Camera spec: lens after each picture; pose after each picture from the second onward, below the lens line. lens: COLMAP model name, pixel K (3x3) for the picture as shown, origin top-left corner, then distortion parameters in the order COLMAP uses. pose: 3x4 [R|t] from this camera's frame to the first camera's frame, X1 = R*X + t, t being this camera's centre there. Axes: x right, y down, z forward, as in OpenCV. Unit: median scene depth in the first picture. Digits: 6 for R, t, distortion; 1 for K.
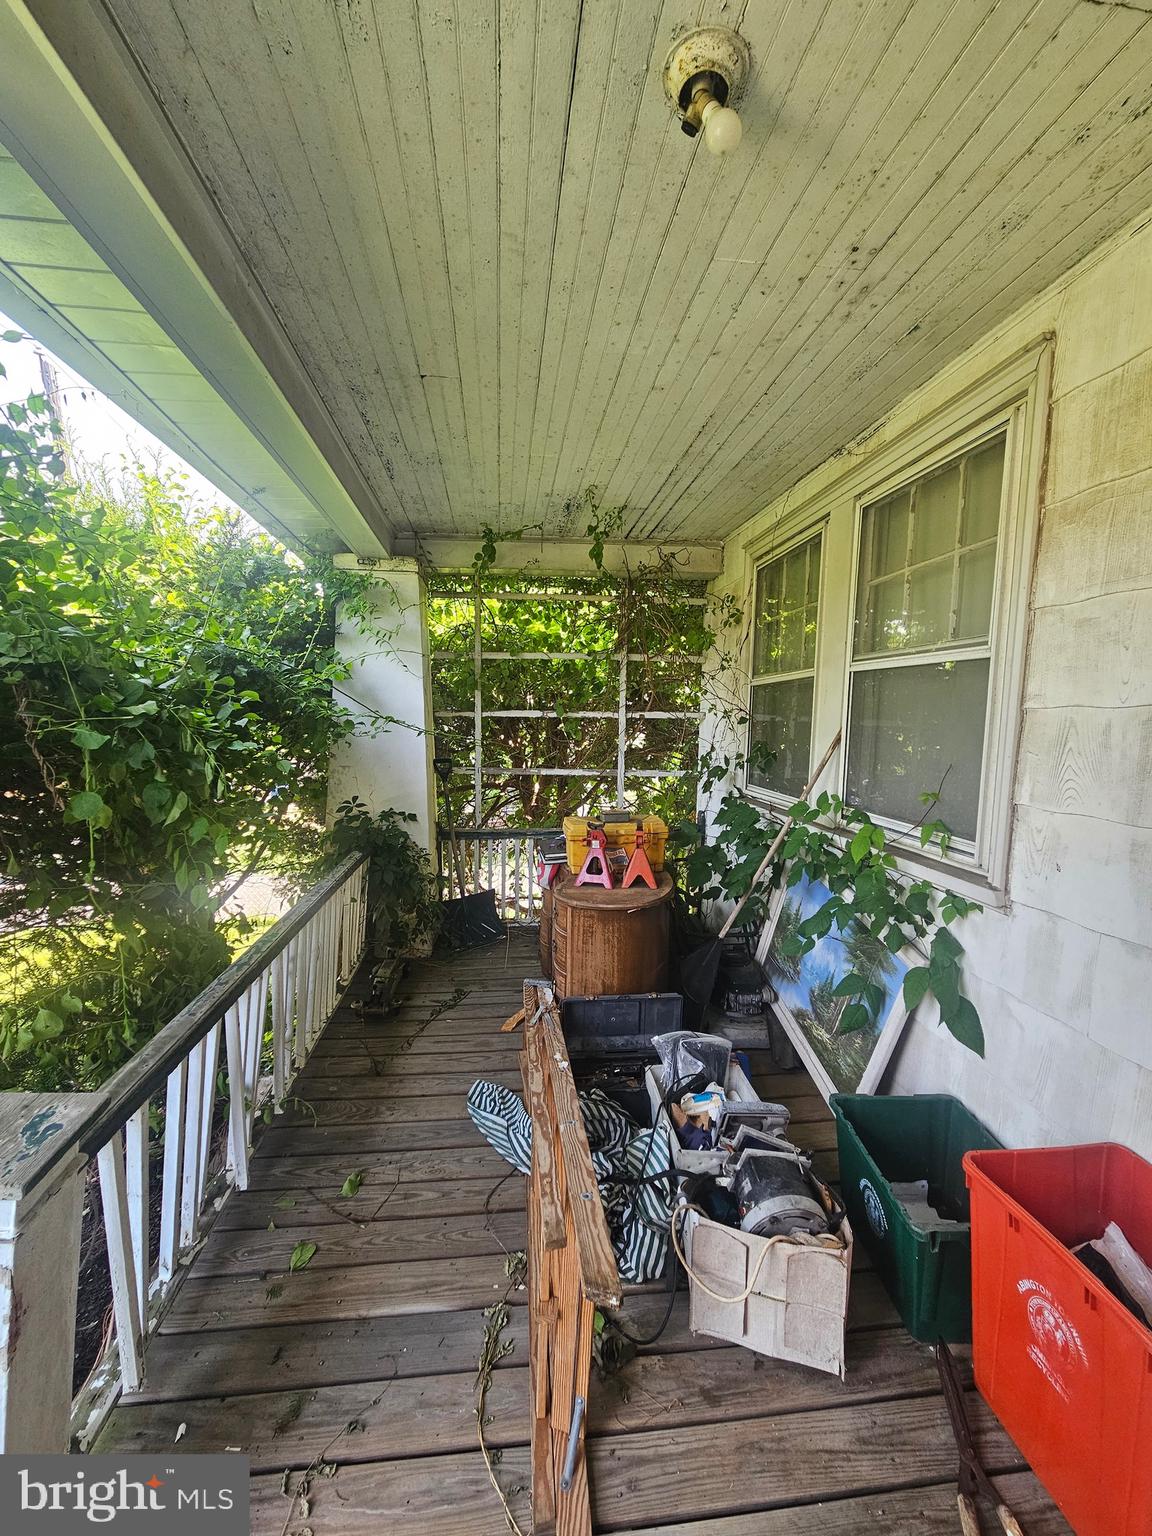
lens RADIAL K [[631.1, 0, 572.6], [0, 631.1, 768.6], [0, 0, 1]] dist [-0.001671, 0.000281]
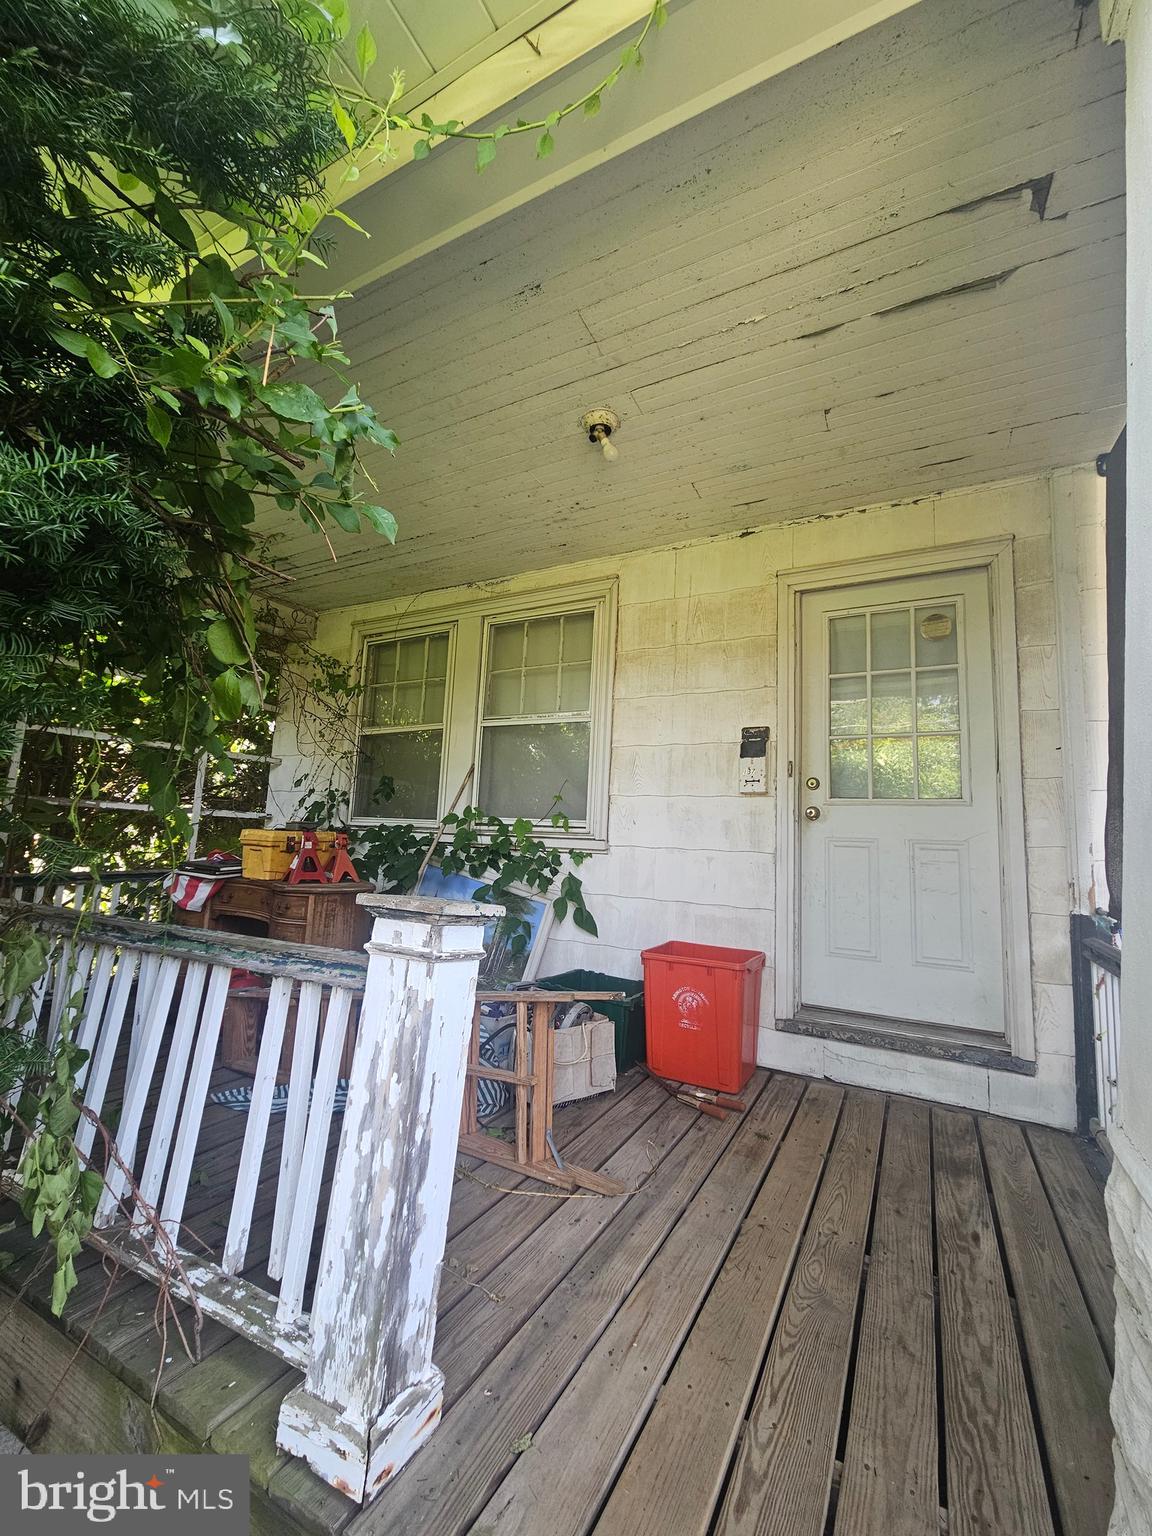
lens RADIAL K [[631.1, 0, 572.6], [0, 631.1, 768.6], [0, 0, 1]] dist [-0.001671, 0.000281]
pose [[0.572826, 0.105480, 0.812862, -0.737196], [0.032522, 0.987980, -0.151123, 0.205066], [-0.819032, 0.113003, 0.562510, -0.009063]]
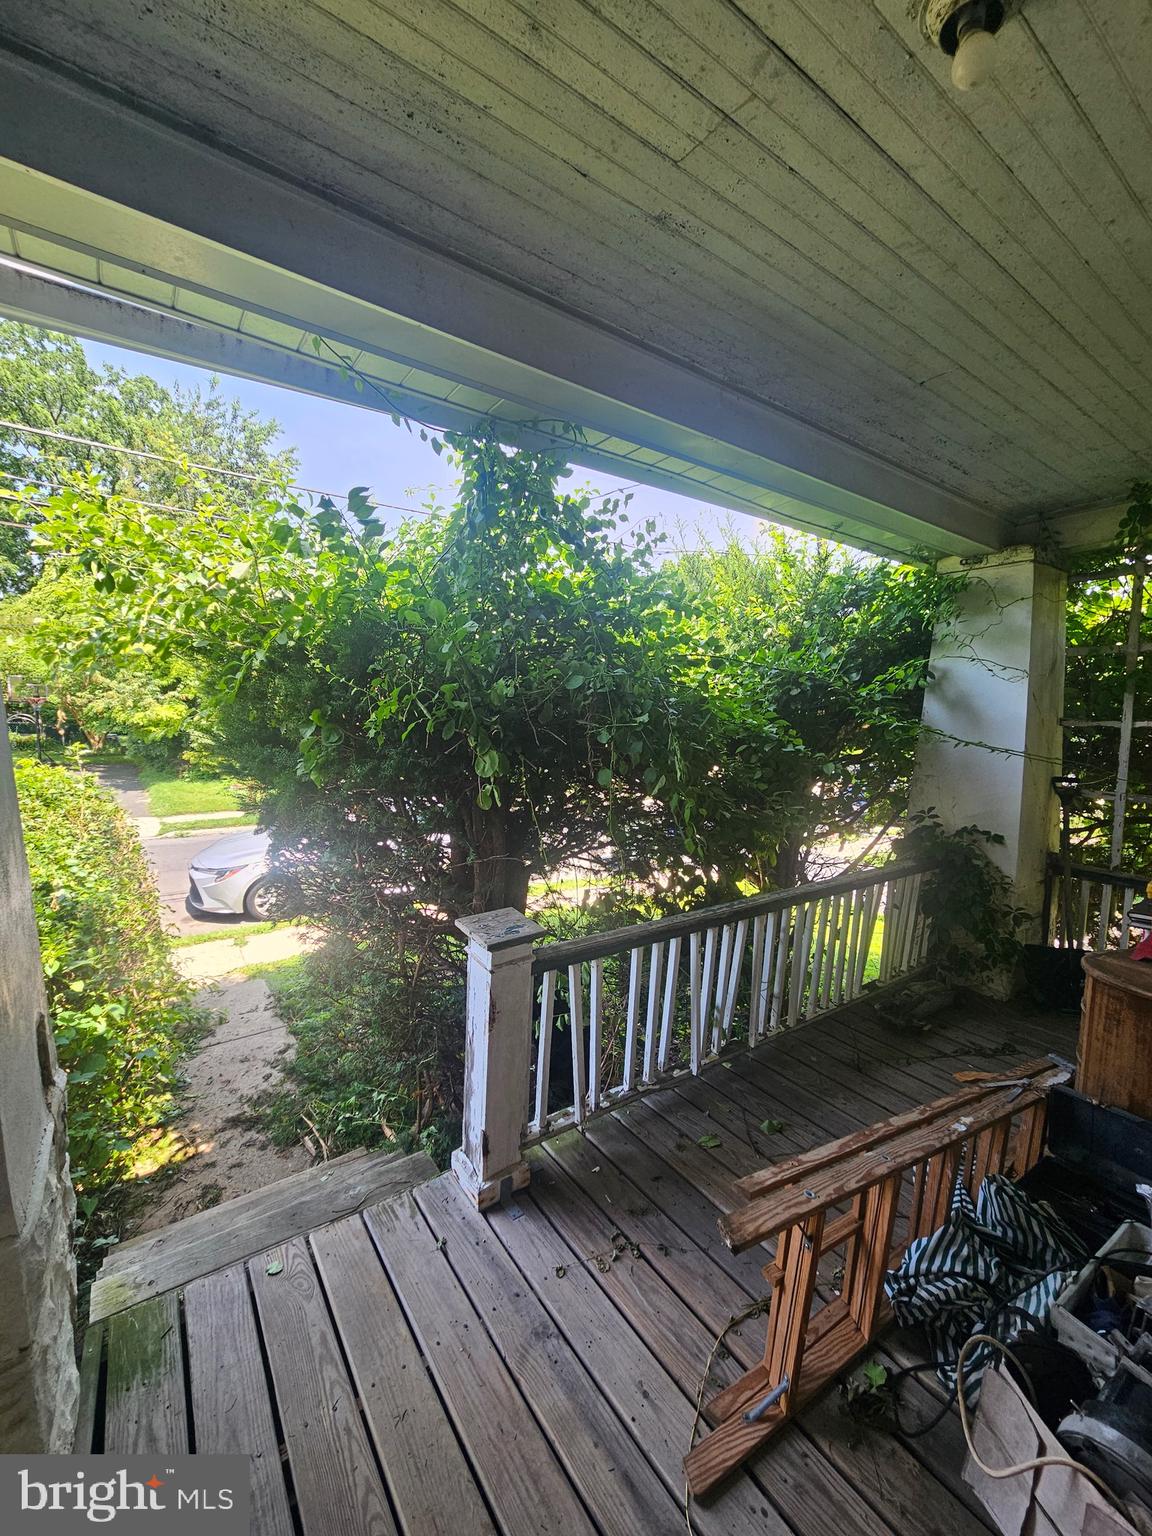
lens RADIAL K [[631.1, 0, 572.6], [0, 631.1, 768.6], [0, 0, 1]] dist [-0.001671, 0.000281]
pose [[0.474643, 0.073675, -0.877089, 0.392919], [-0.081651, 0.995879, 0.039467, -0.013123], [0.876383, 0.052882, 0.478703, 0.073278]]
